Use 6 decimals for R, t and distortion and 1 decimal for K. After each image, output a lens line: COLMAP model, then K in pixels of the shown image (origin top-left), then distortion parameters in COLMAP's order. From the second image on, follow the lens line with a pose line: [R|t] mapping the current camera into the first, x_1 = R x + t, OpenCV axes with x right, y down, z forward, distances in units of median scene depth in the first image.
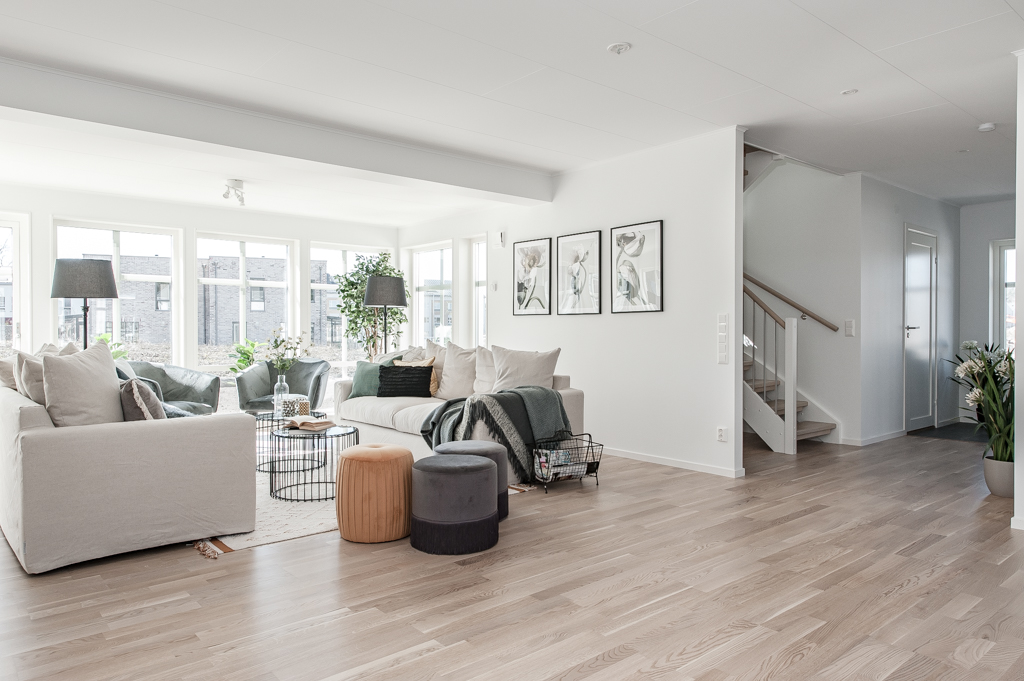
lens RADIAL K [[683.2, 0, 509.6], [0, 683.2, 346.0], [0, 0, 1]] dist [0.021746, -0.010536]
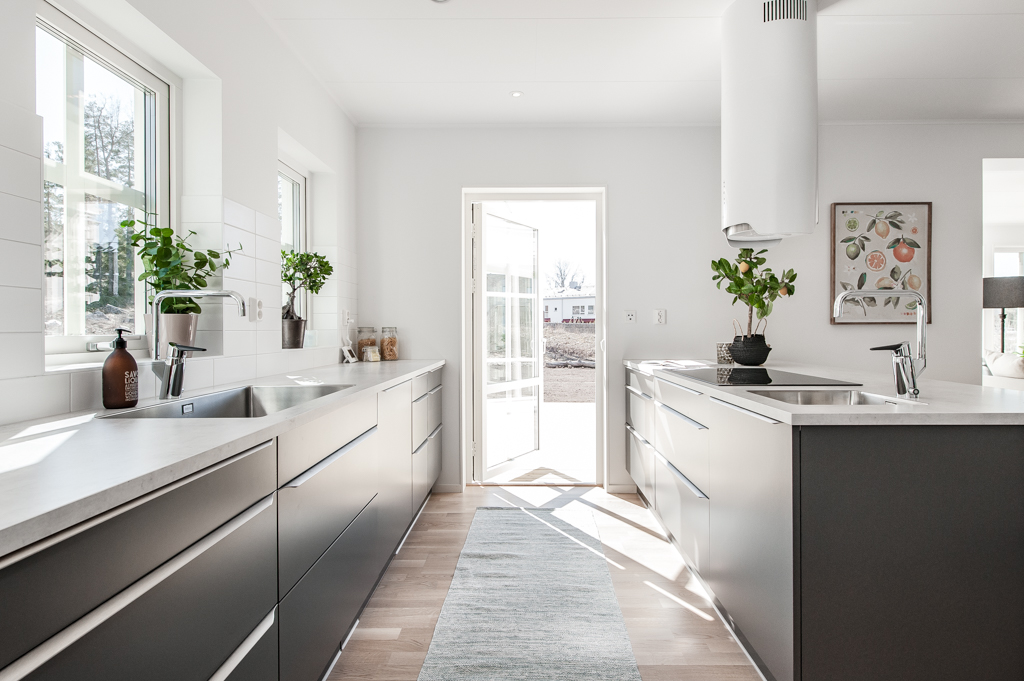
lens RADIAL K [[515.5, 0, 515.6], [0, 515.5, 331.2], [0, 0, 1]] dist [0.017343, -0.006715]
pose [[0.753275, 0.002516, -0.657701, -1.094808], [-0.011242, 0.999896, -0.009052, -0.015102], [0.657610, 0.014213, 0.753225, -0.486840]]
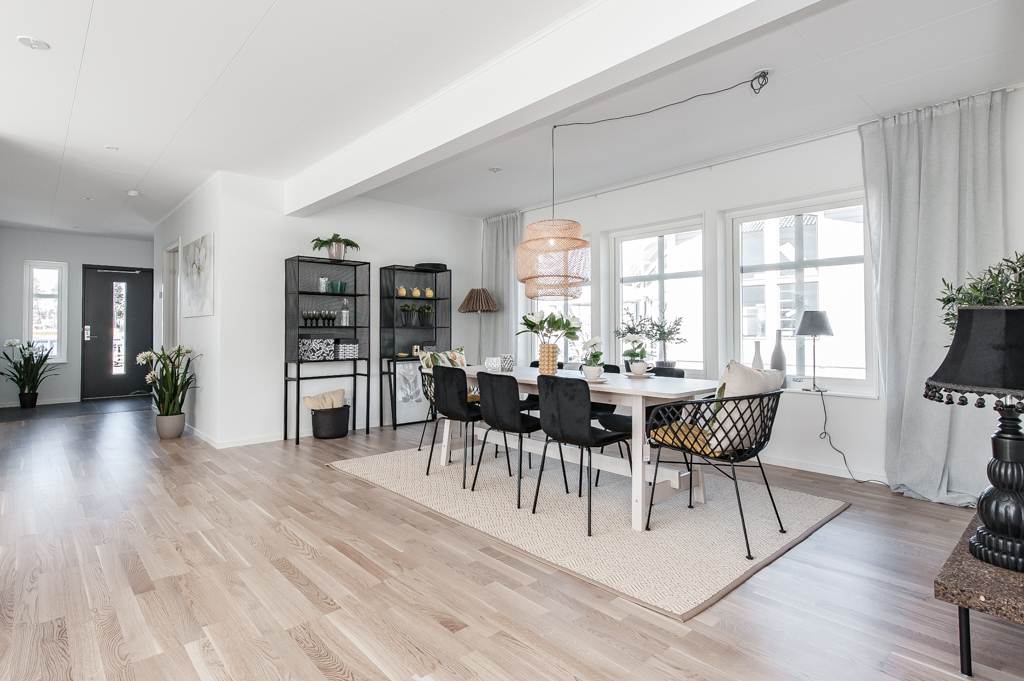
lens RADIAL K [[515.5, 0, 484.8], [0, 515.5, 322.6], [0, 0, 1]] dist [0.017343, -0.006715]
pose [[-0.006594, 0.014196, 0.999877, -0.683370], [0.020812, 0.999685, -0.014056, -0.017286], [-0.999762, 0.020717, -0.006887, 0.433049]]
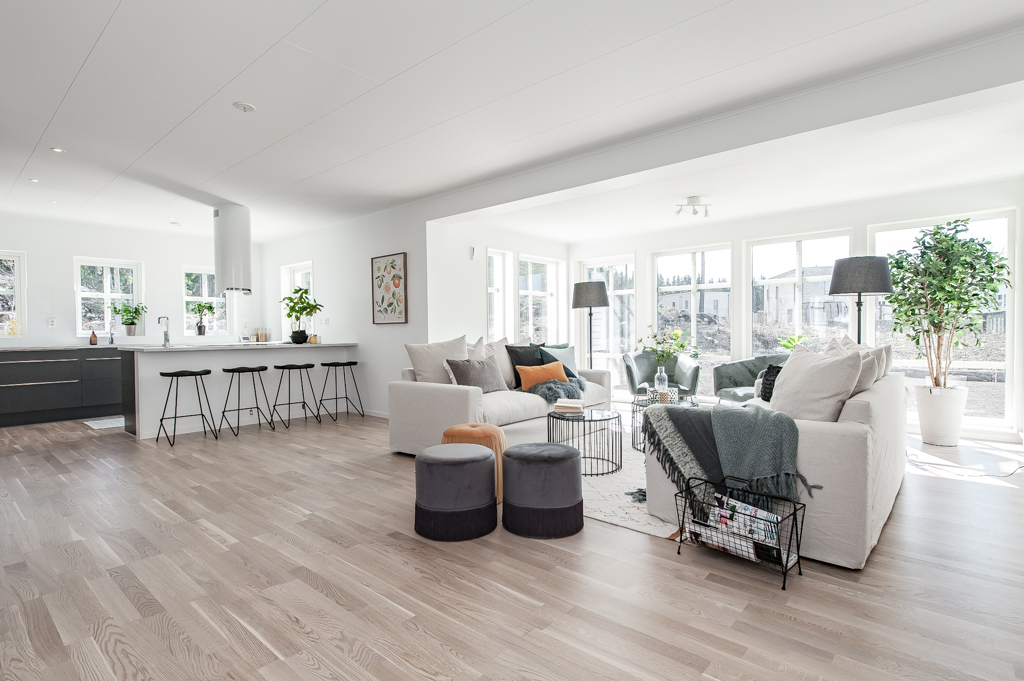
lens RADIAL K [[515.5, 0, 509.5], [0, 515.5, 341.8], [0, 0, 1]] dist [0.017343, -0.006715]
pose [[0.131494, 0.019045, -0.991134, 0.826208], [-0.008708, 0.999799, 0.018056, -0.020124], [0.991279, 0.006256, 0.131633, 1.108980]]
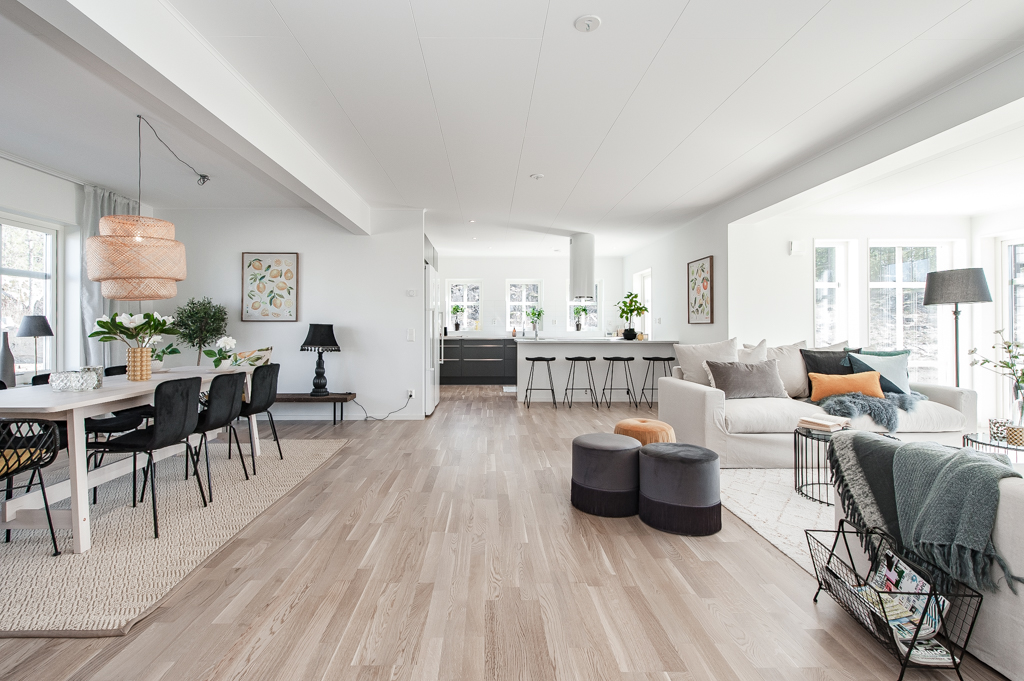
lens RADIAL K [[482.0, 0, 485.8], [0, 482.0, 325.9], [0, 0, 1]] dist [0.011550, -0.001468]
pose [[-0.659168, -0.000901, -0.751995, 0.856684], [-0.013041, 0.999863, 0.010233, -0.050286], [0.751883, 0.016552, -0.659089, 1.563997]]
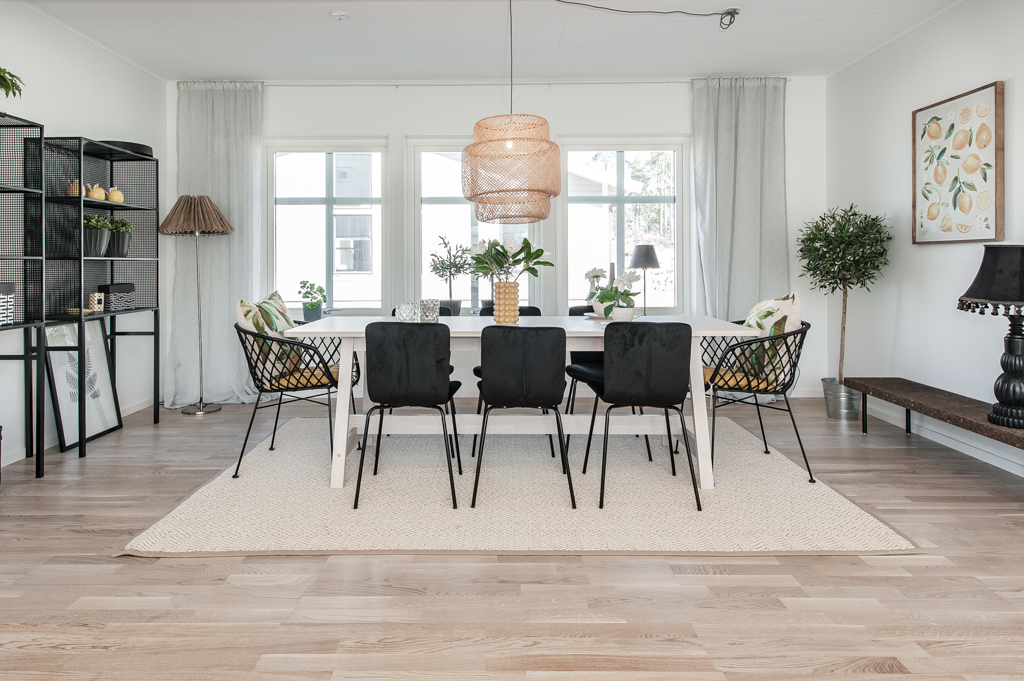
lens RADIAL K [[623.8, 0, 487.3], [0, 623.8, 260.6], [0, 0, 1]] dist [0.003138, 0.001985]
pose [[-0.747832, 0.005306, 0.663866, -0.152296], [0.016280, 0.999814, 0.010348, -0.029537], [-0.663688, 0.018546, -0.747780, 1.118033]]
